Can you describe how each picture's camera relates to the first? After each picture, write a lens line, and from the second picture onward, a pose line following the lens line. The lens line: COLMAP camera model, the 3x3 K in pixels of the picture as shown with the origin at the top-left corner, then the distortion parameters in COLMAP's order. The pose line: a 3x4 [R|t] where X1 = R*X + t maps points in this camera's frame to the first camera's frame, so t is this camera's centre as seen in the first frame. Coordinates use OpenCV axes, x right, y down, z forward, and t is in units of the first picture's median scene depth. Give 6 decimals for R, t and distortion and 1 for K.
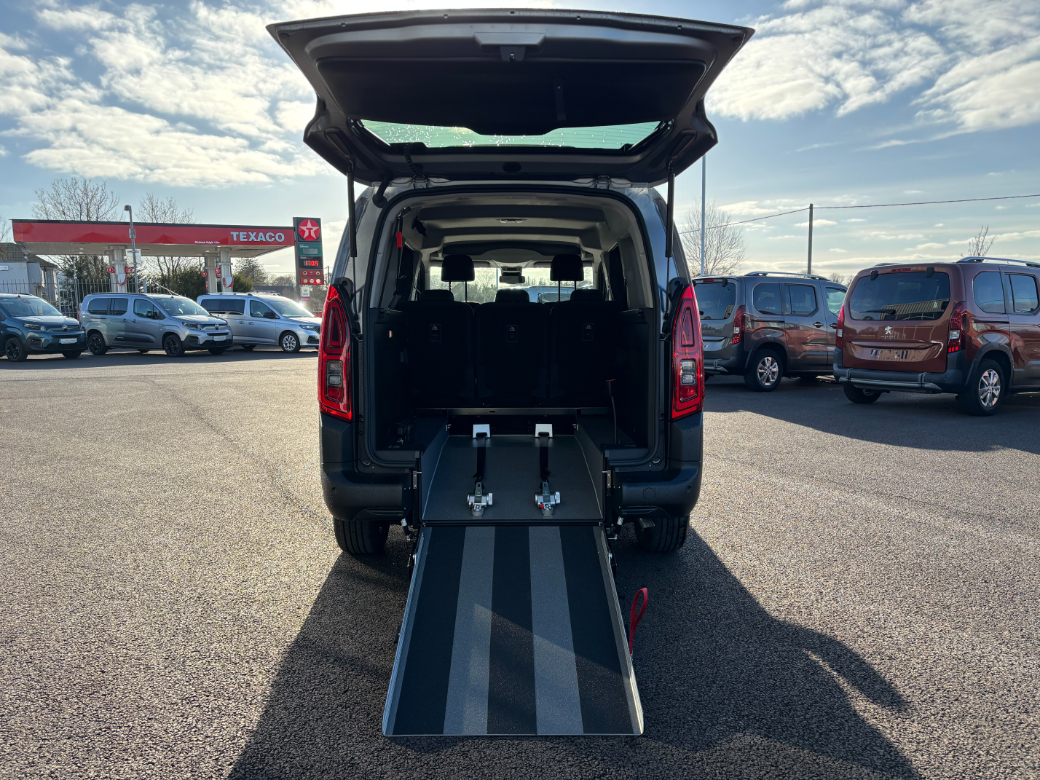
lens RADIAL K [[780.8, 0, 520.0], [0, 780.8, 390.0], [0, 0, 1]] dist [0.049634, -0.002275]
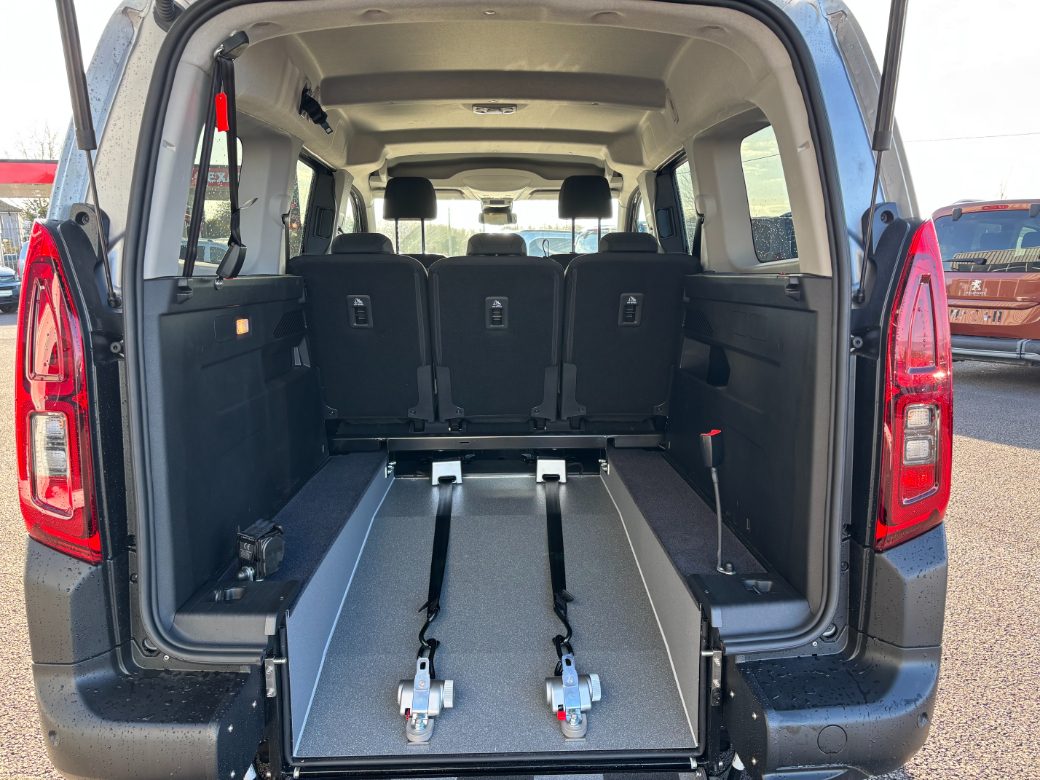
lens RADIAL K [[793.8, 0, 520.0], [0, 793.8, 390.0], [0, 0, 1]] dist [0.043623, -0.049830]
pose [[0.999901, -0.004534, 0.013348, -0.001066], [0.003638, 0.997786, 0.066409, -0.047772], [-0.013619, -0.066354, 0.997703, 0.372814]]
